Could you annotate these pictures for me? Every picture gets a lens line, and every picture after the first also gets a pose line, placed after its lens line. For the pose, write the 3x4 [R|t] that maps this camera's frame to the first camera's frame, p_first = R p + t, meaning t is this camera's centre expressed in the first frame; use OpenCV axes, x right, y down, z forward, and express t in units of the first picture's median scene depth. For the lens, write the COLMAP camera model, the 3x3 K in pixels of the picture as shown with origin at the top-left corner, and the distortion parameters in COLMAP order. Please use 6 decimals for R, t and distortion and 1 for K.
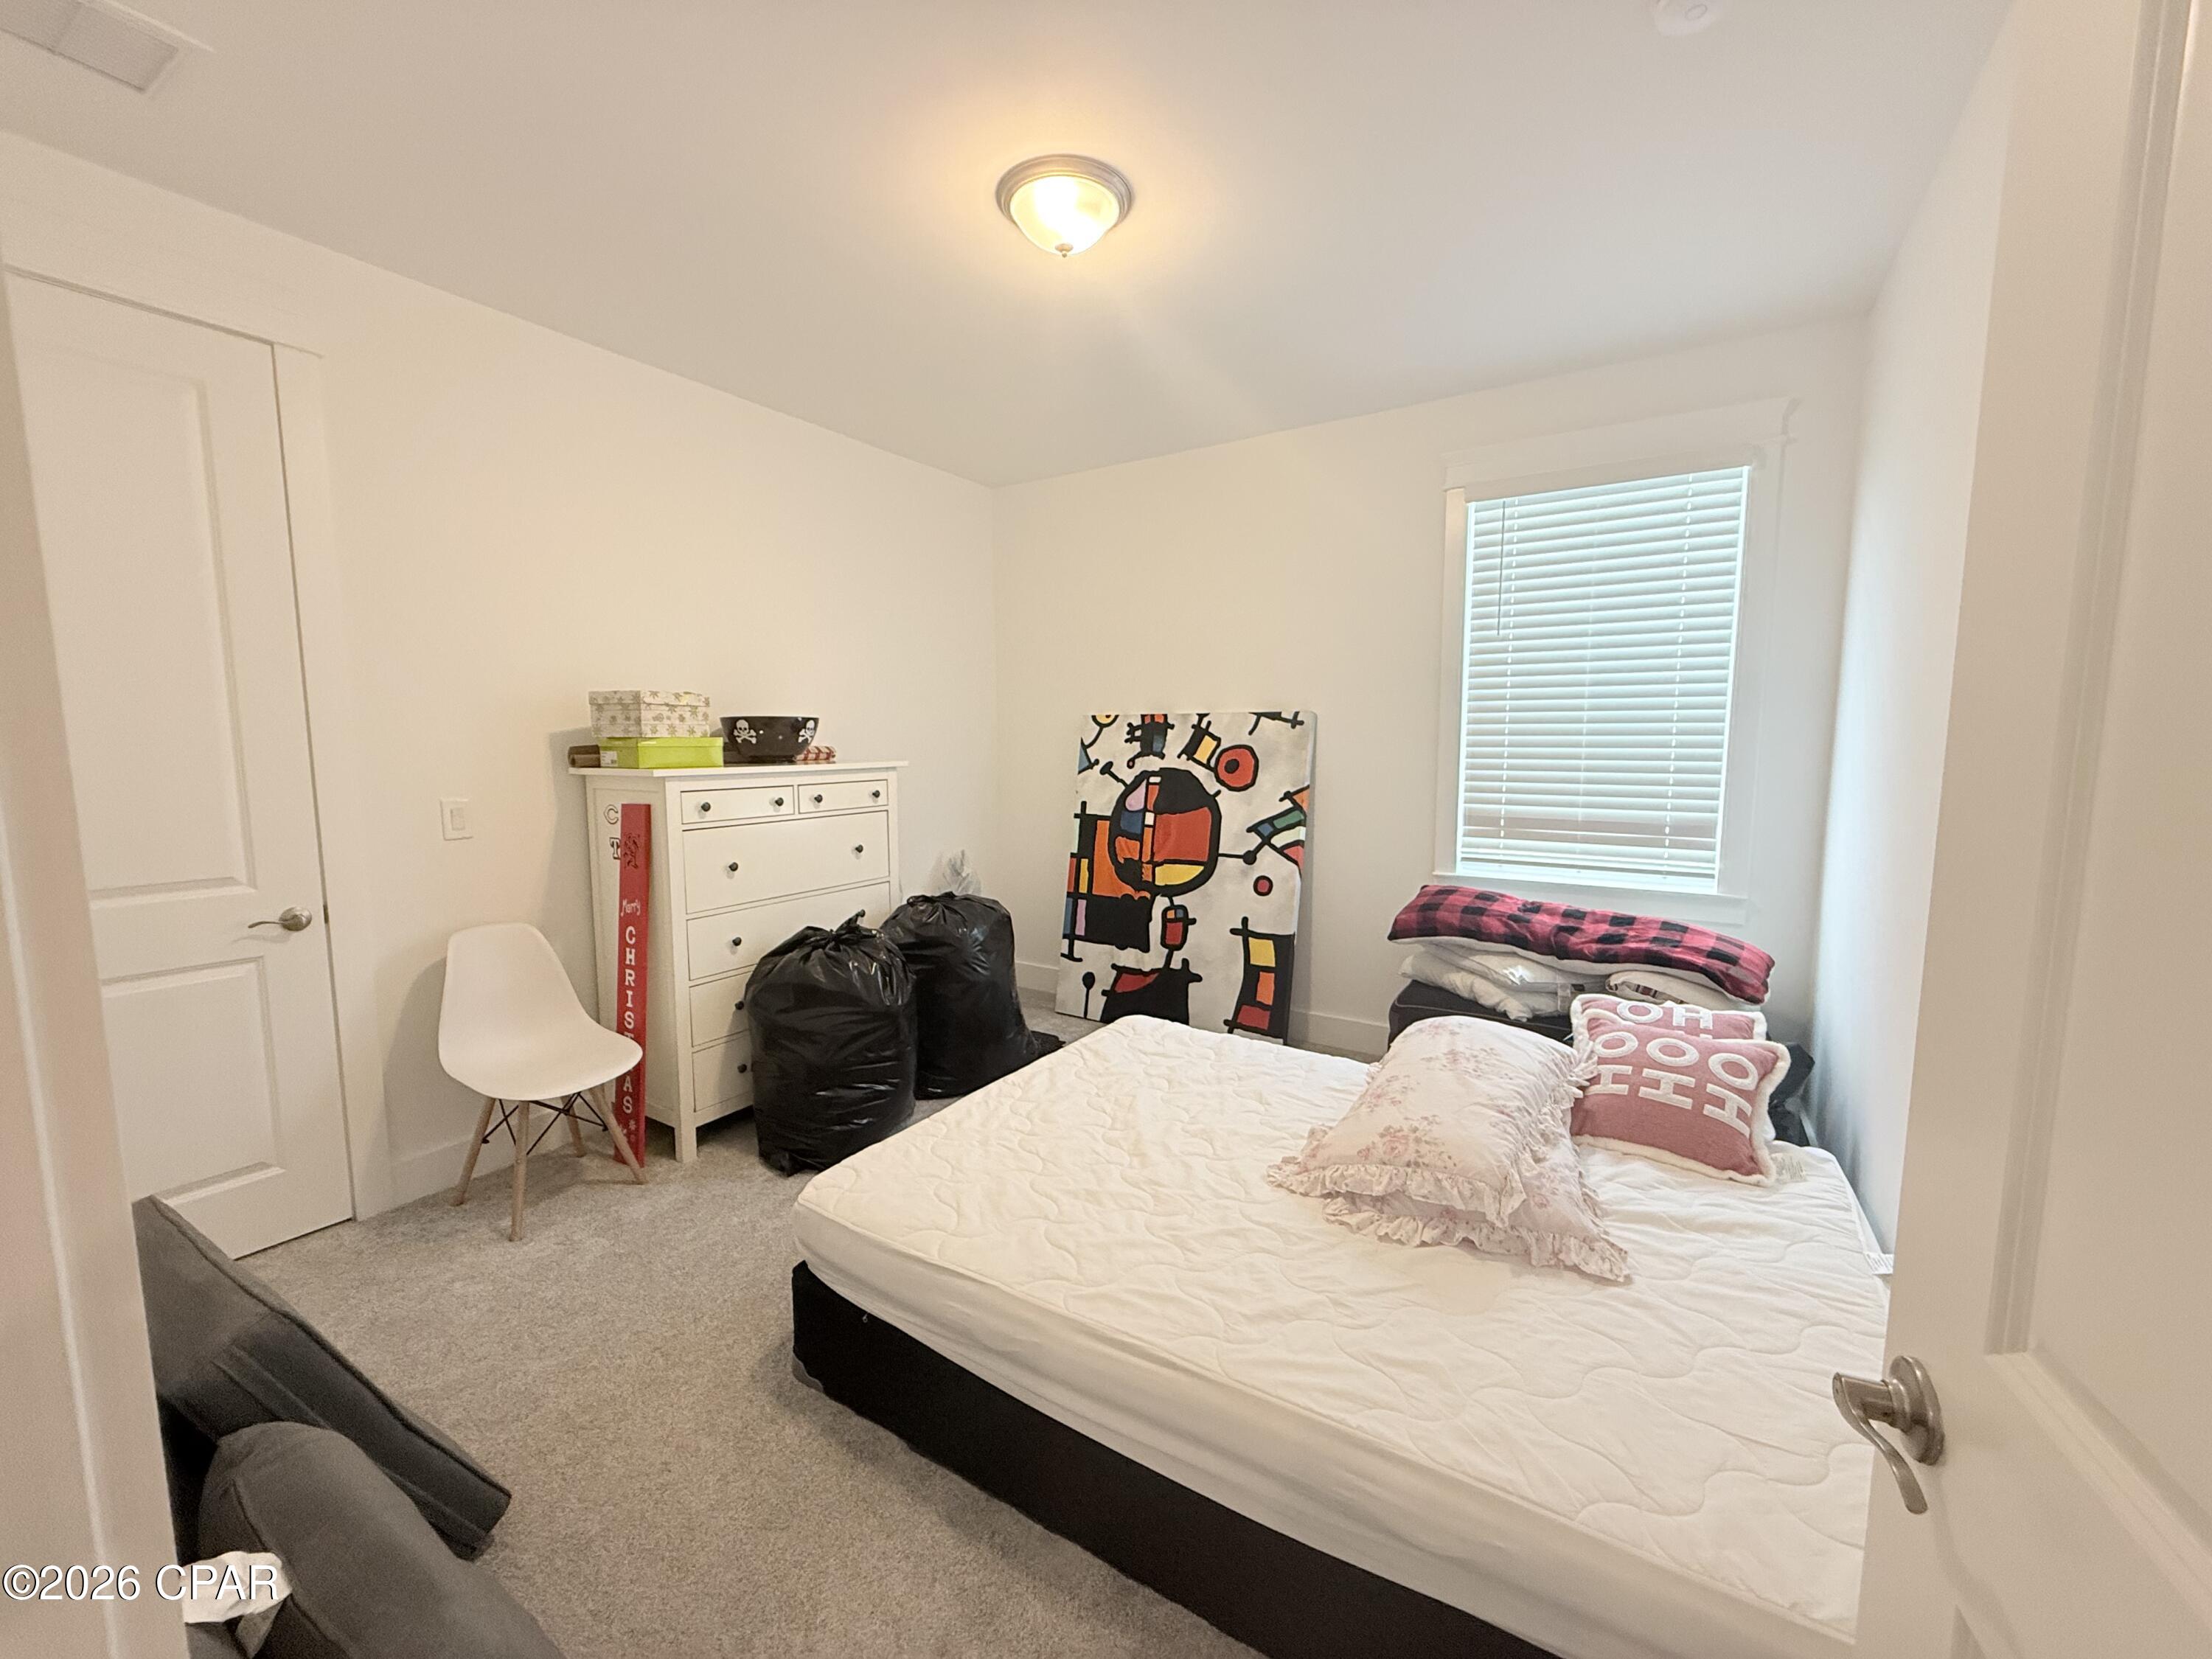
lens RADIAL K [[884.2, 0, 1101.0], [0, 884.2, 831.7], [0, 0, 1]] dist [-0.001273, 0.000264]
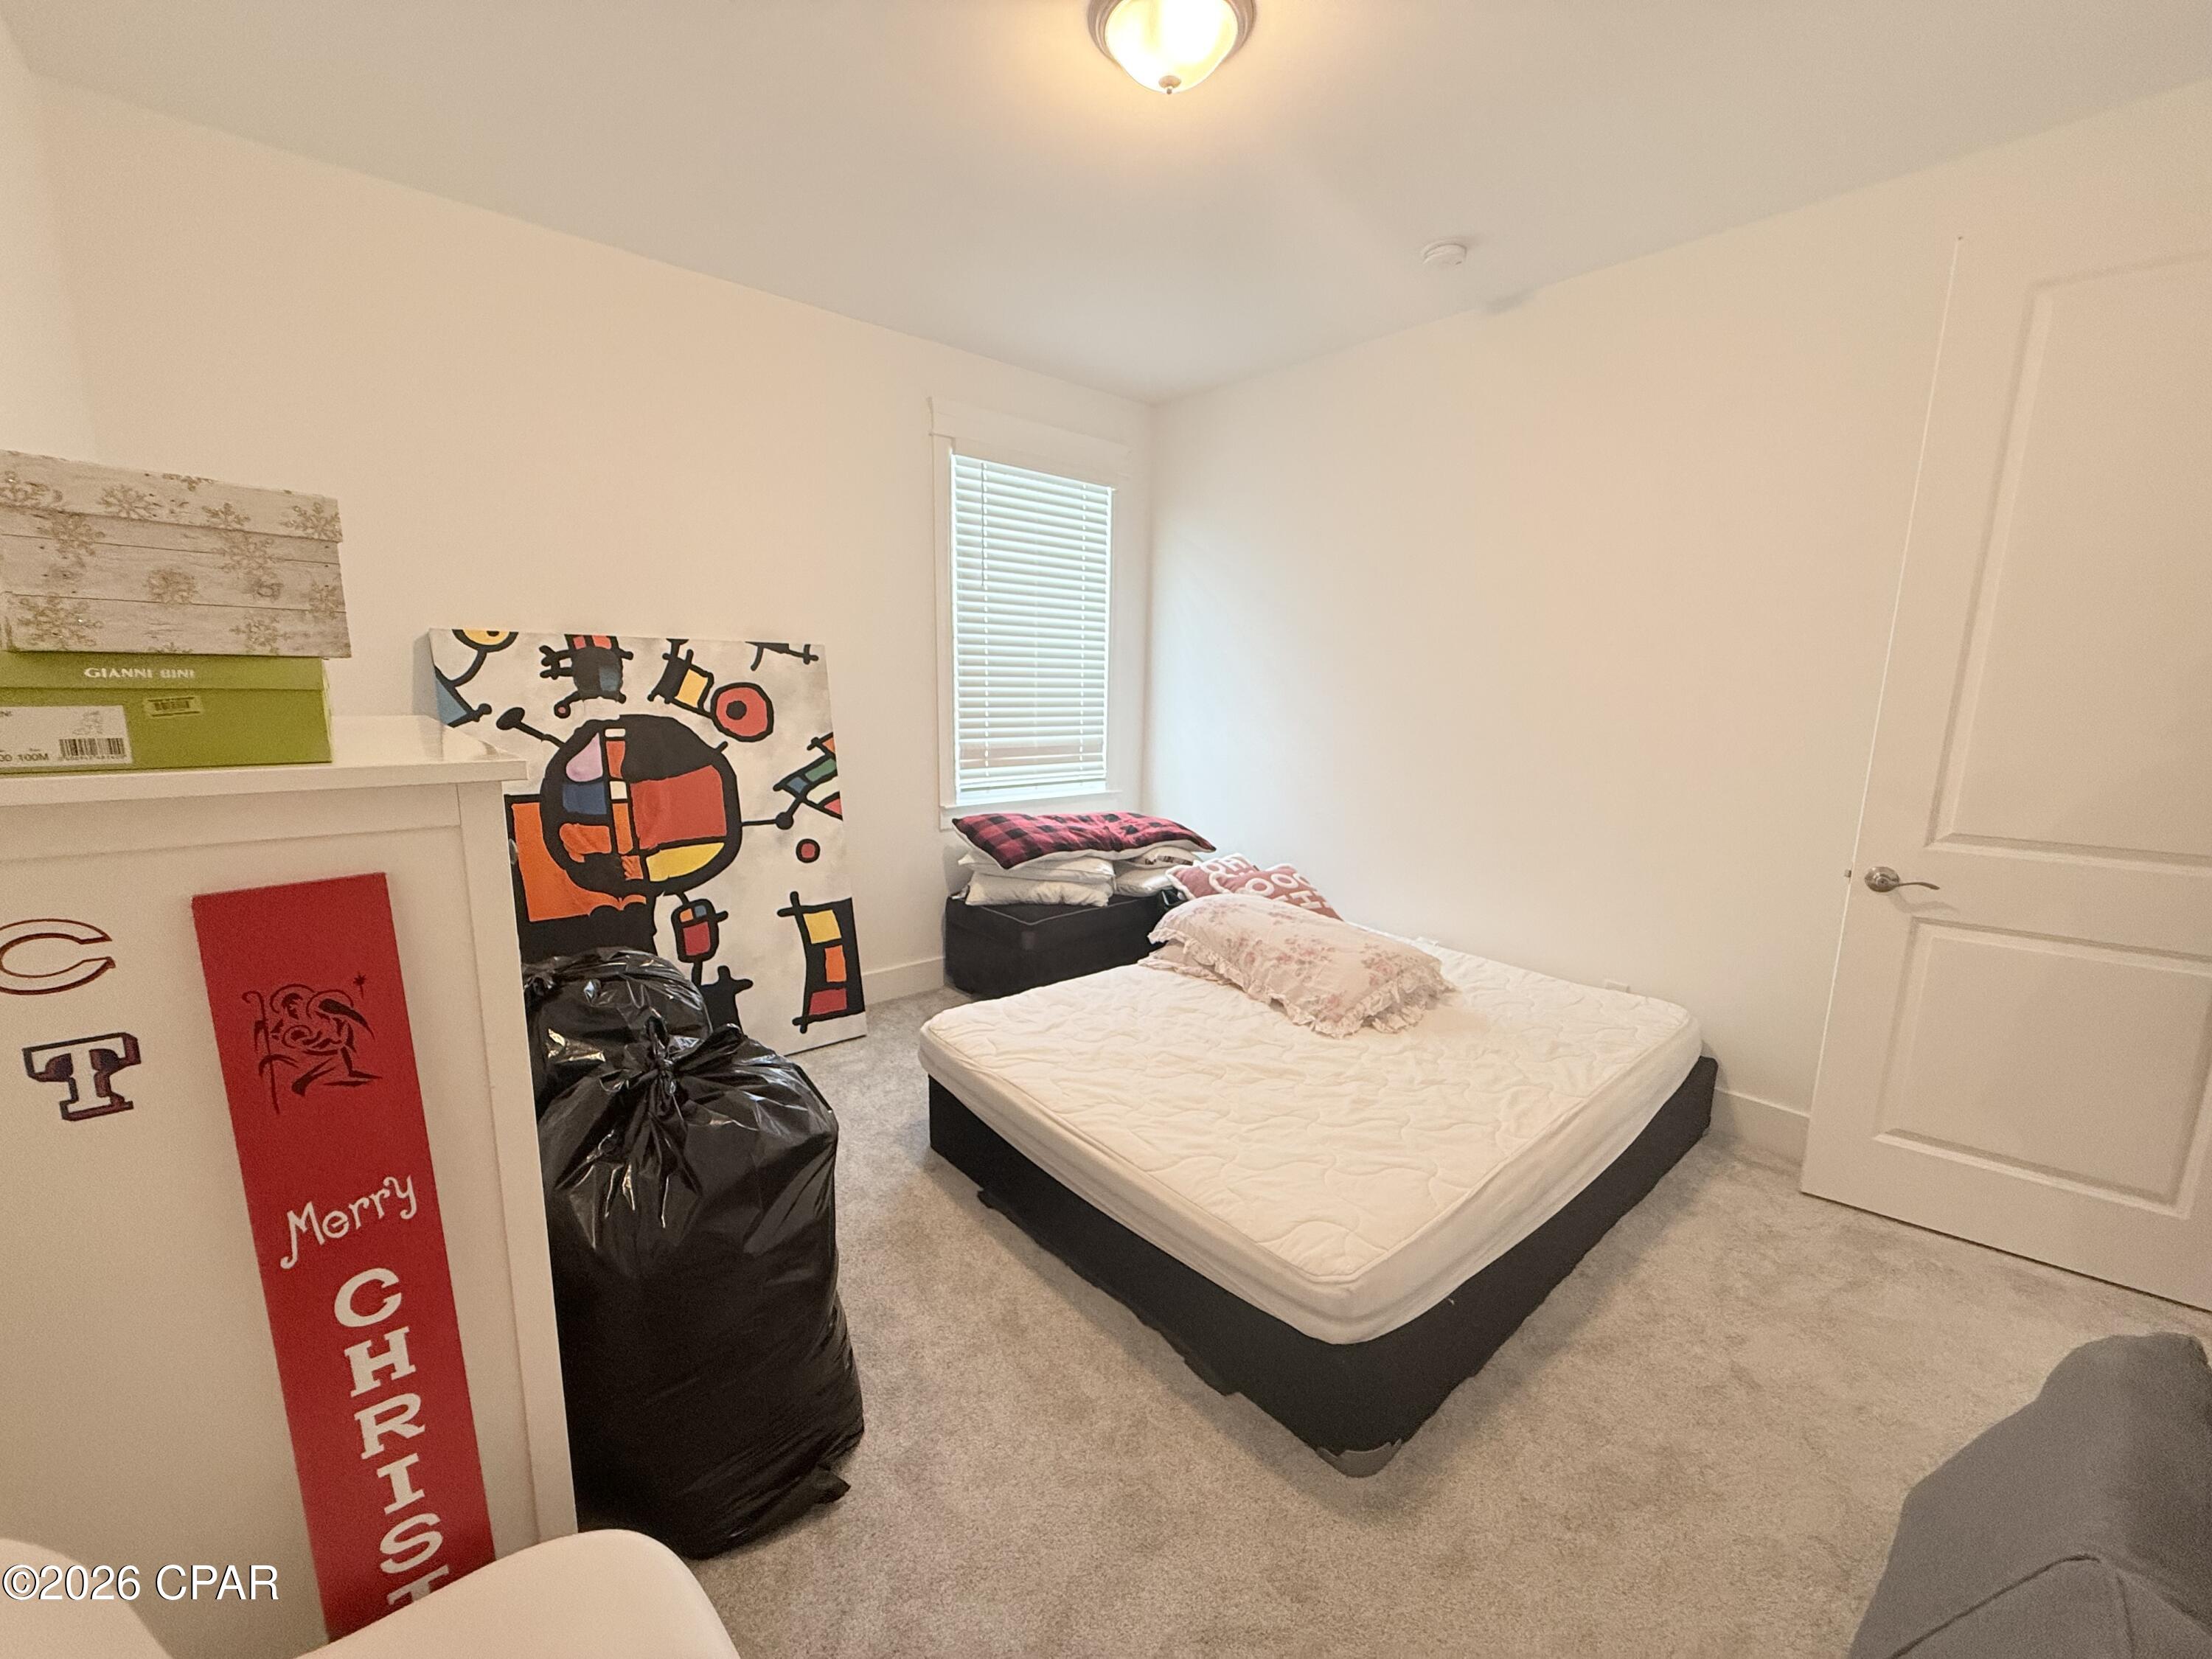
lens RADIAL K [[884.2, 0, 1102.4], [0, 884.2, 835.0], [0, 0, 1]] dist [-0.001273, 0.000264]
pose [[0.274279, -0.158228, 0.948544, -0.519397], [0.083899, 0.986547, 0.140308, -0.047192], [-0.957983, 0.041098, 0.283864, 0.466786]]
